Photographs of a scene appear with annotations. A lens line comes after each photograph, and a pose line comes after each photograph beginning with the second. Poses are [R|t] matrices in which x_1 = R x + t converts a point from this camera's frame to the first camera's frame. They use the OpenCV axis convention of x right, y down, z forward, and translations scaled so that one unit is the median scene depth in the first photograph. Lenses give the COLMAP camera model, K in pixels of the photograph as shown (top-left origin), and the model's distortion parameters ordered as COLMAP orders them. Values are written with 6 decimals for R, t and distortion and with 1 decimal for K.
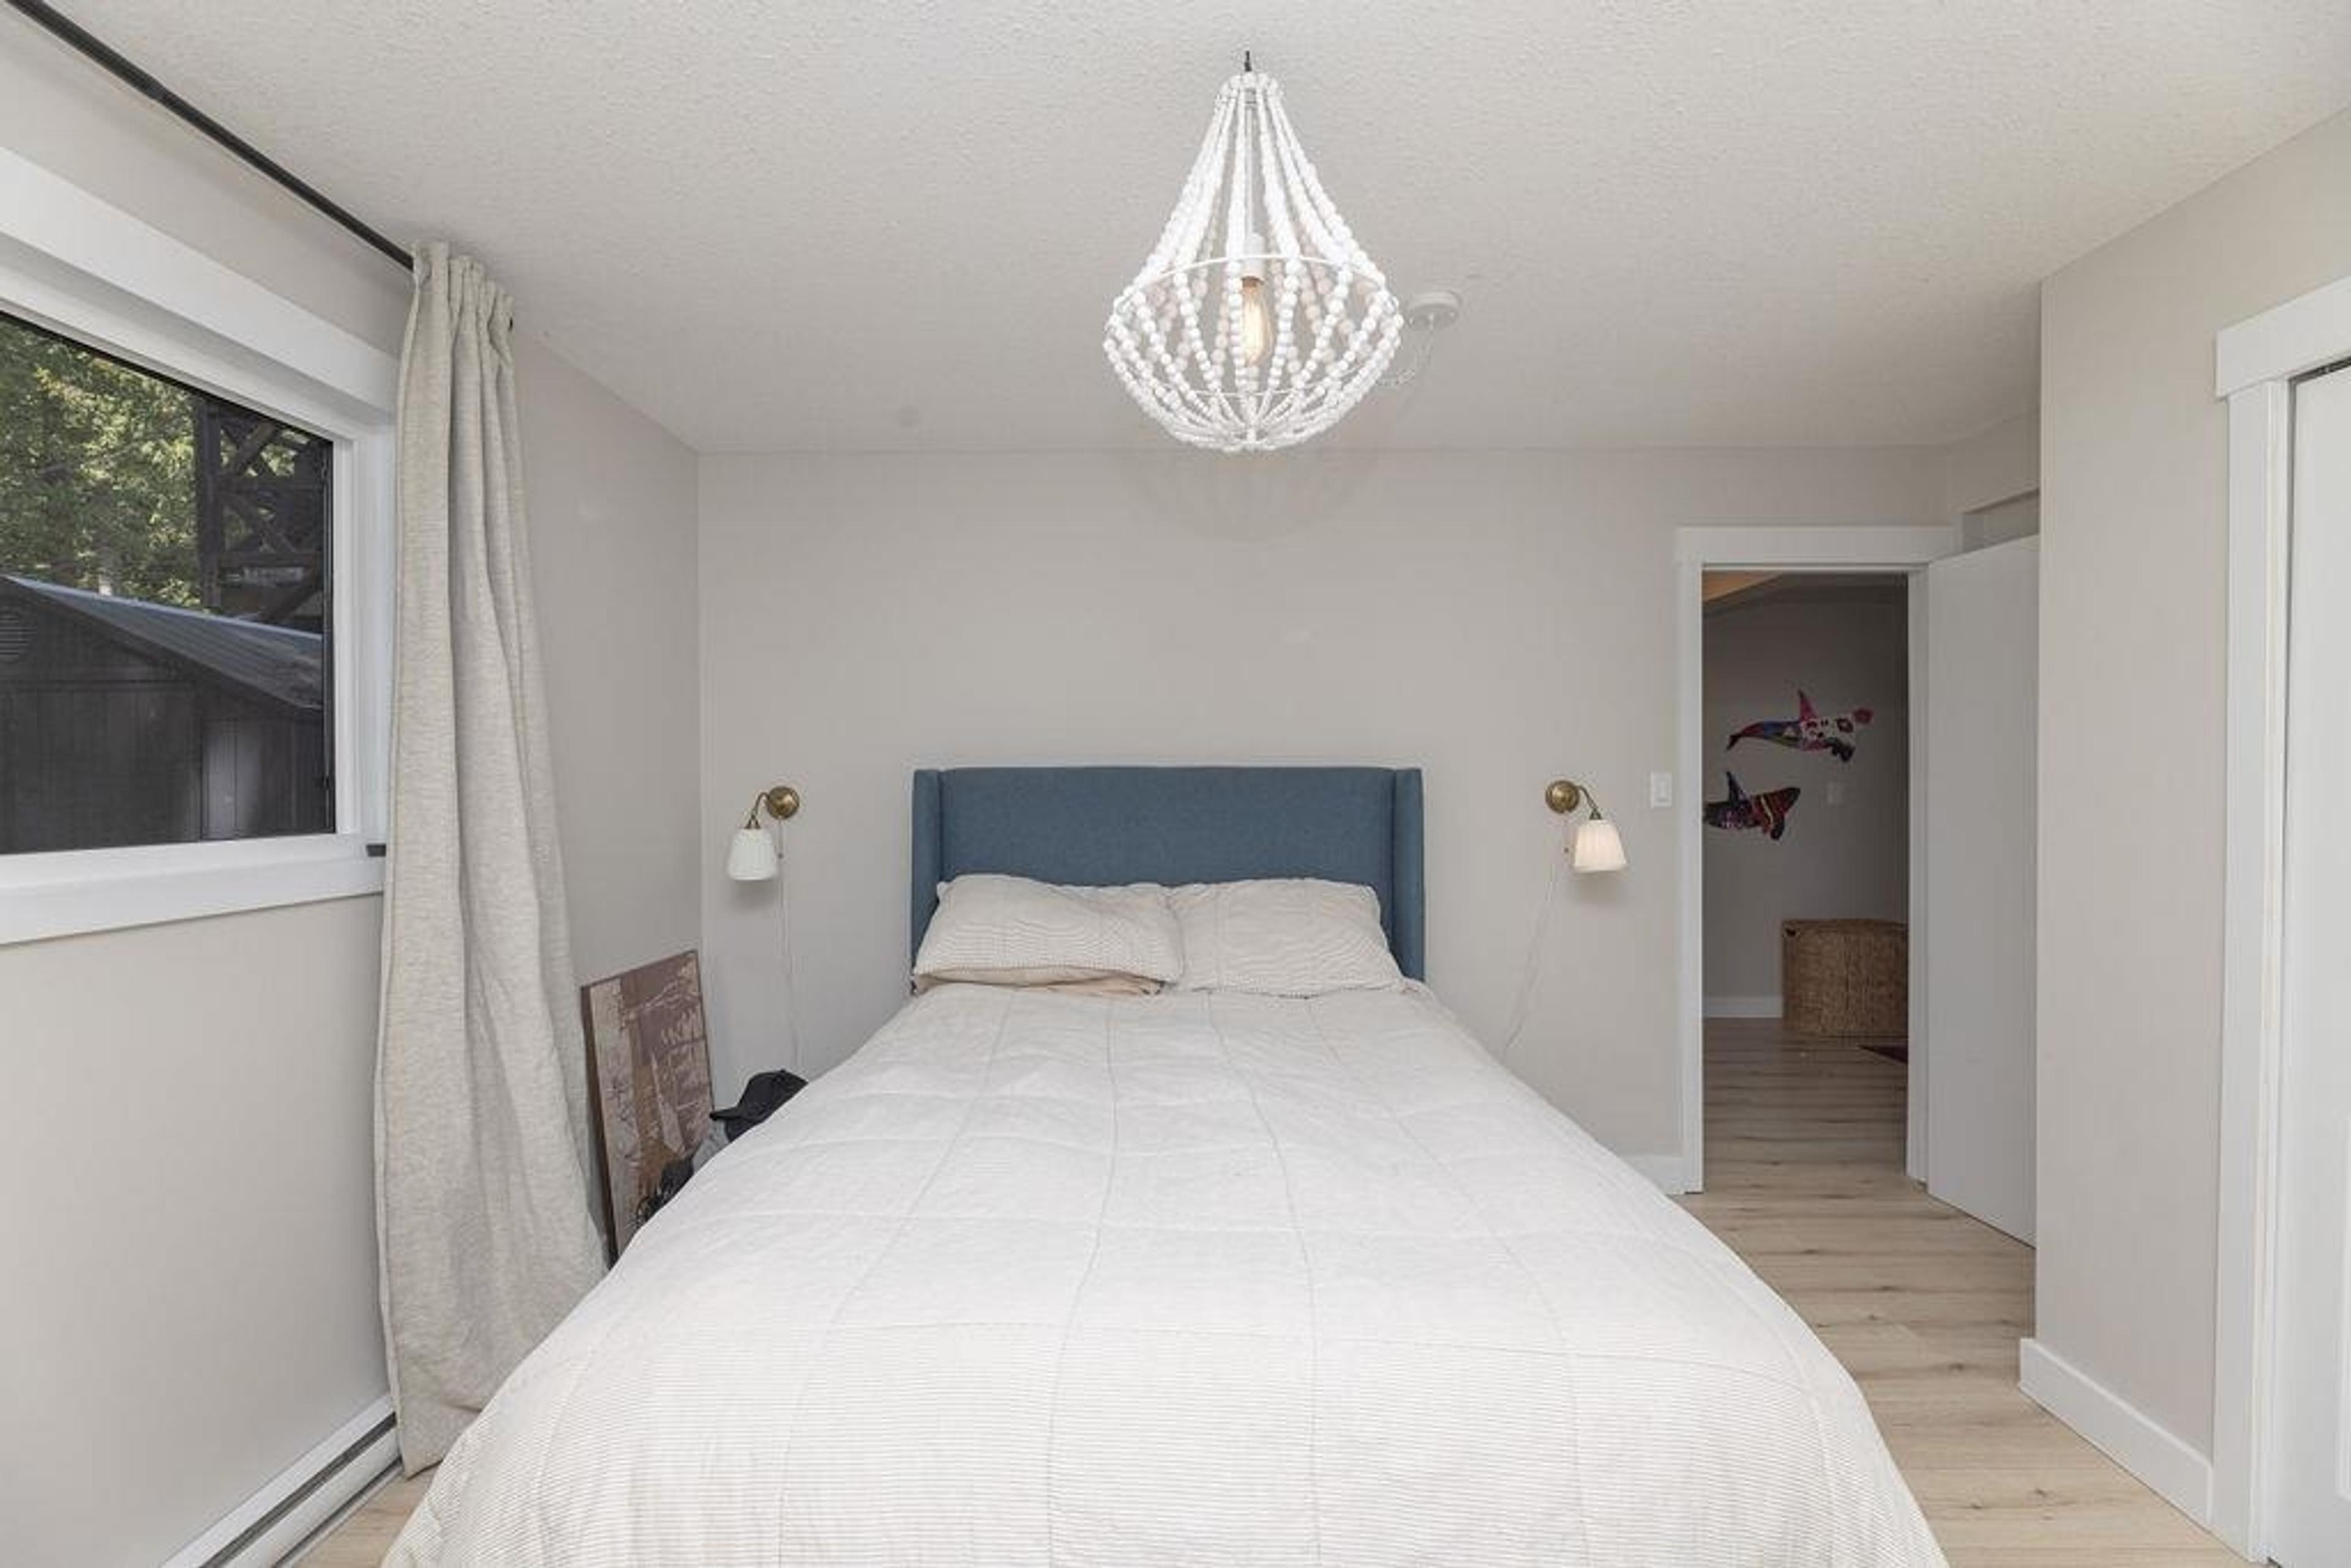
lens RADIAL K [[935.5, 0, 1171.0], [0, 935.5, 796.1], [0, 0, 1]] dist [-0.016521, -0.000070]
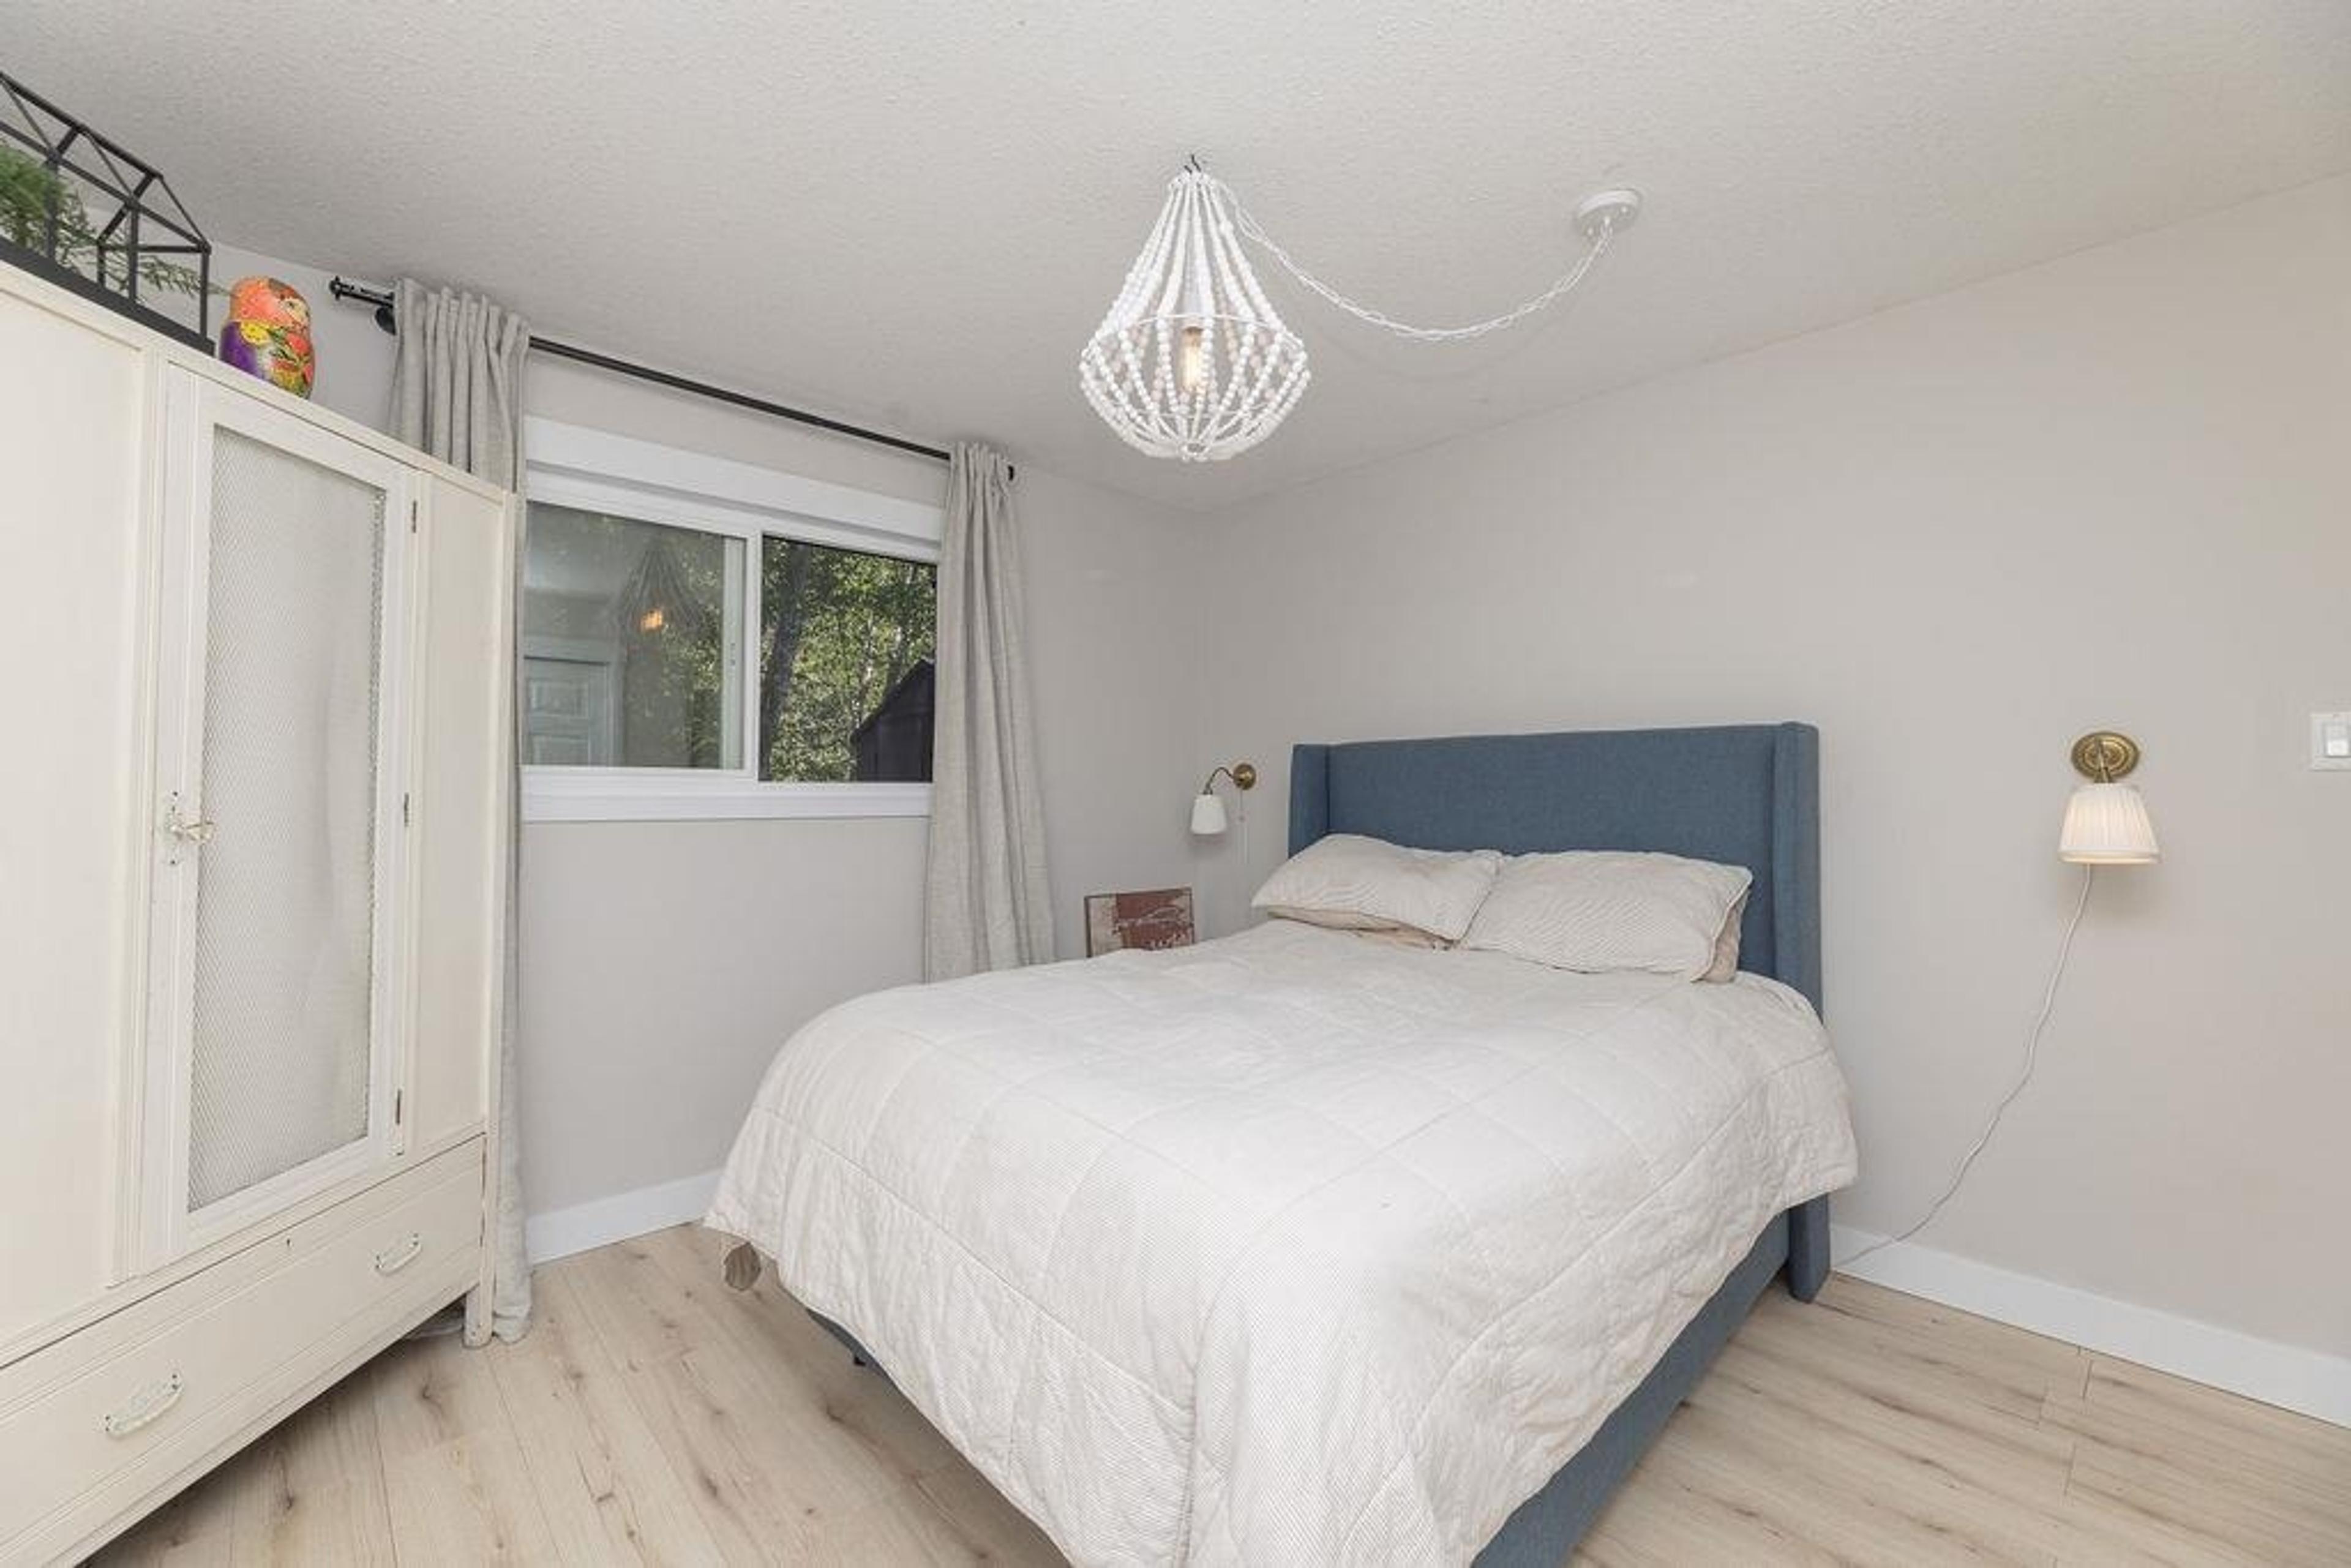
lens RADIAL K [[952.2, 0, 1170.6], [0, 952.2, 768.7], [0, 0, 1]] dist [-0.000014, 0.000025]
pose [[0.690382, -0.015517, -0.723278, 0.507034], [-0.014015, 0.999295, -0.034816, 0.048532], [0.723309, 0.034173, 0.689678, 0.045932]]
